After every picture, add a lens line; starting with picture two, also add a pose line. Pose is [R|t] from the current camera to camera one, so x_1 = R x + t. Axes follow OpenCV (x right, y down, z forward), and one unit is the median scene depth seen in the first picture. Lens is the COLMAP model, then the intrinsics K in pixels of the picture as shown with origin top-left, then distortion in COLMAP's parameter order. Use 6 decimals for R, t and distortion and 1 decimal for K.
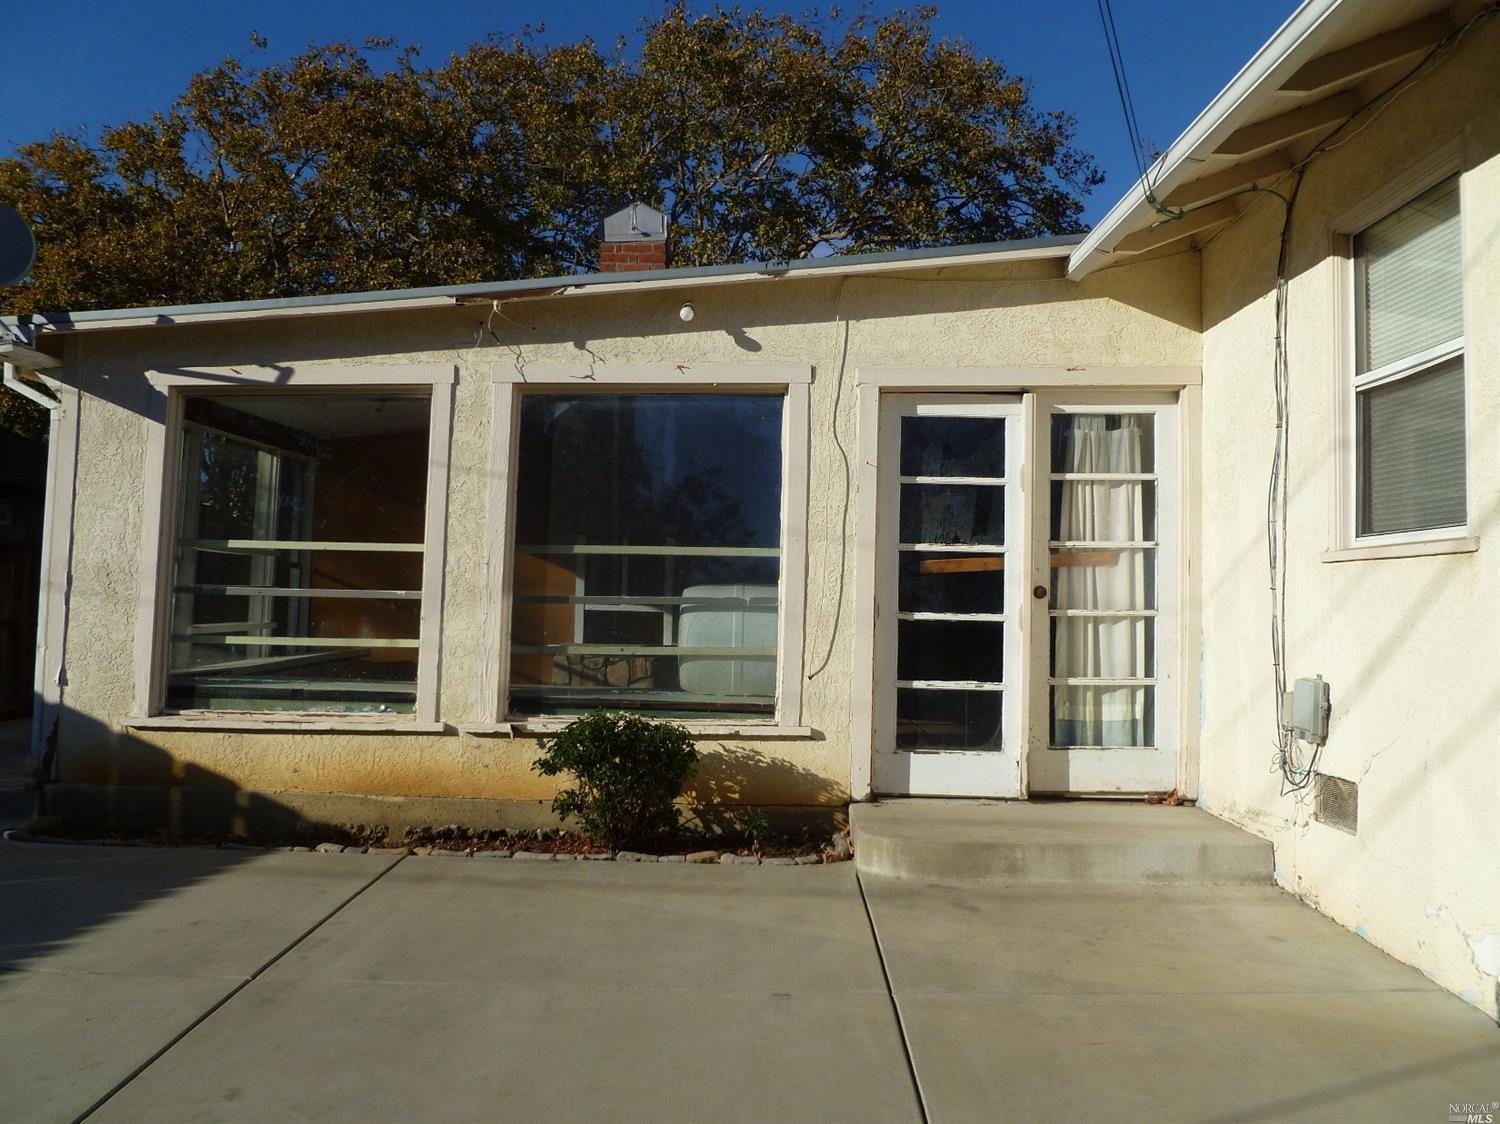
lens RADIAL K [[1271.8, 0, 749.8], [0, 1271.8, 555.3], [0, 0, 1]] dist [-0.078583, 0.028343]
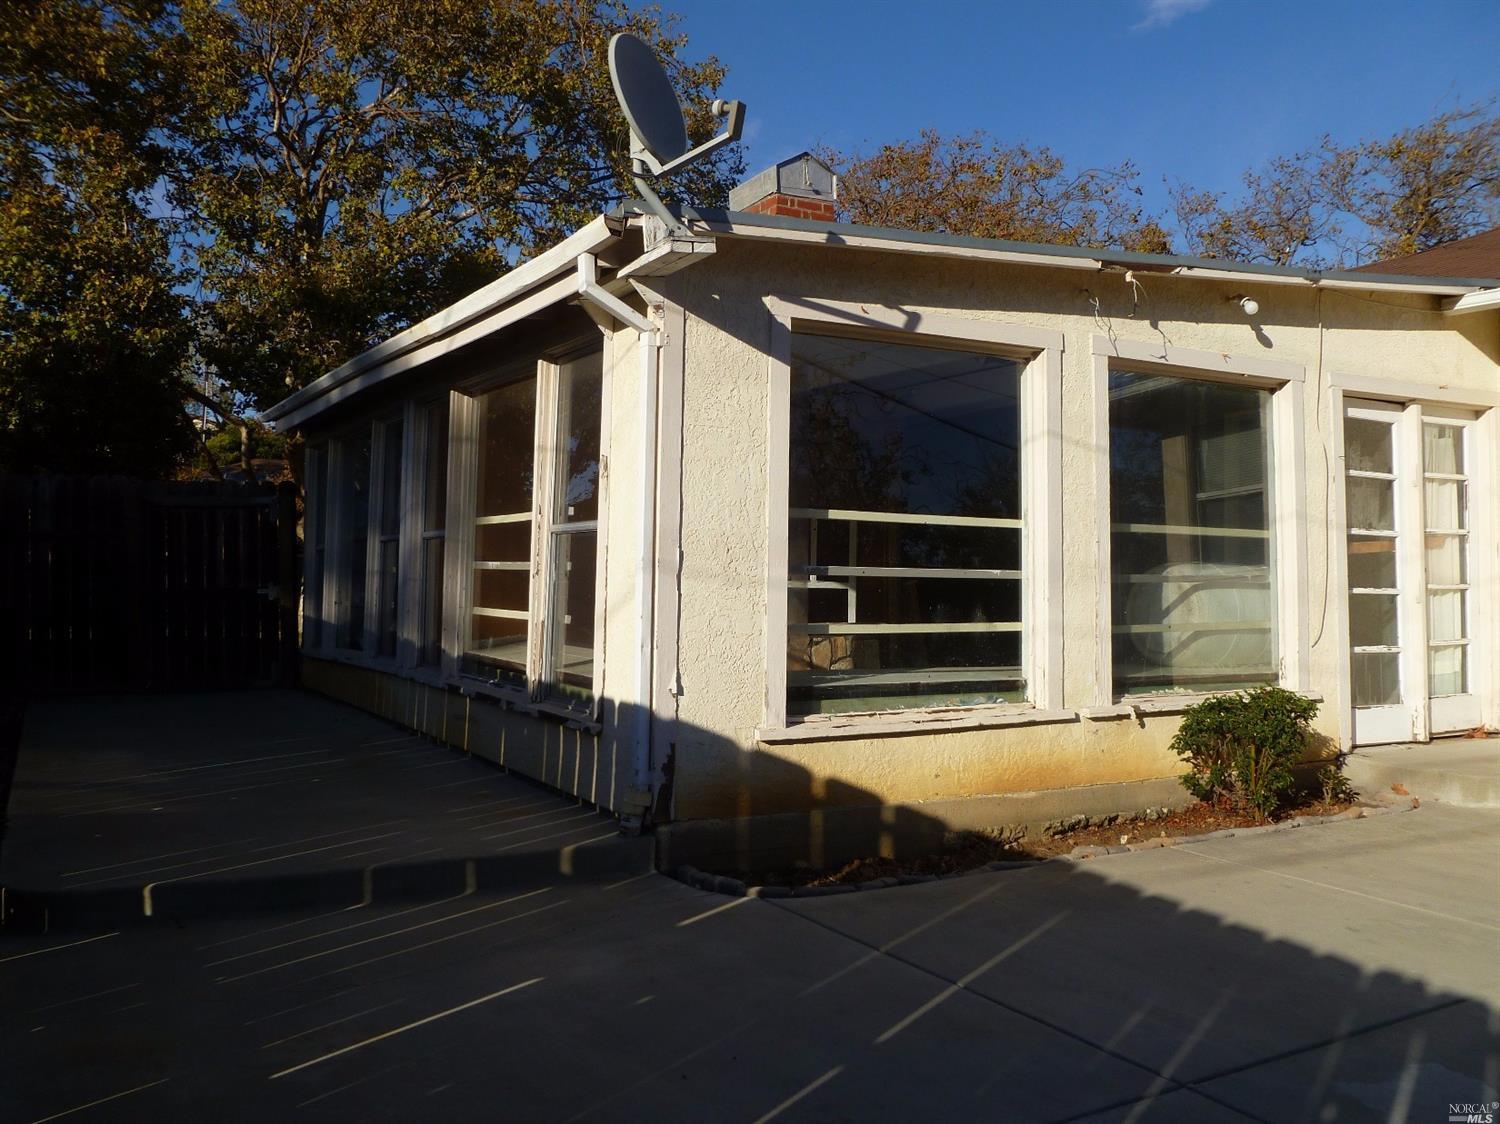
lens RADIAL K [[1271.8, 0, 749.8], [0, 1271.8, 555.3], [0, 0, 1]] dist [-0.078583, 0.028343]
pose [[0.854836, 0.004150, 0.518882, -0.925647], [-0.016382, 0.999685, 0.018994, 0.003024], [-0.518640, -0.024737, 0.854635, 0.312361]]
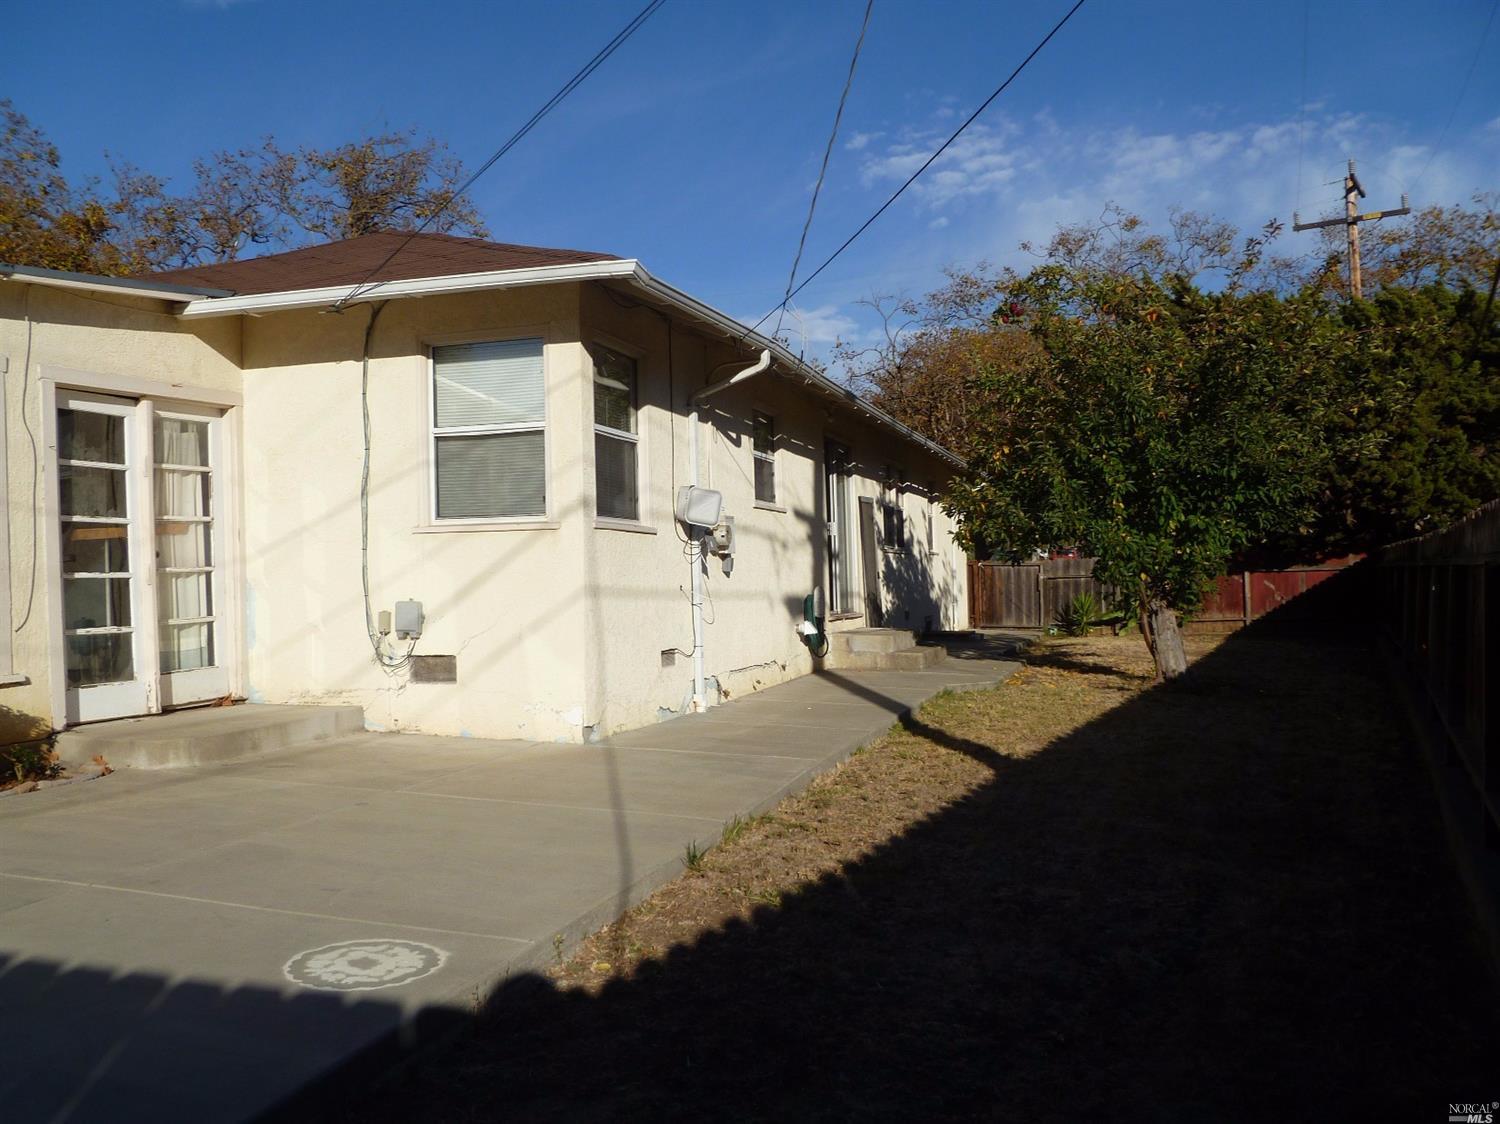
lens RADIAL K [[1271.8, 0, 749.8], [0, 1271.8, 555.3], [0, 0, 1]] dist [-0.078583, 0.028343]
pose [[0.284565, -0.012834, 0.958571, -0.818854], [-0.010996, 0.999801, 0.016651, 0.001867], [-0.958594, -0.015278, 0.284367, 0.048552]]
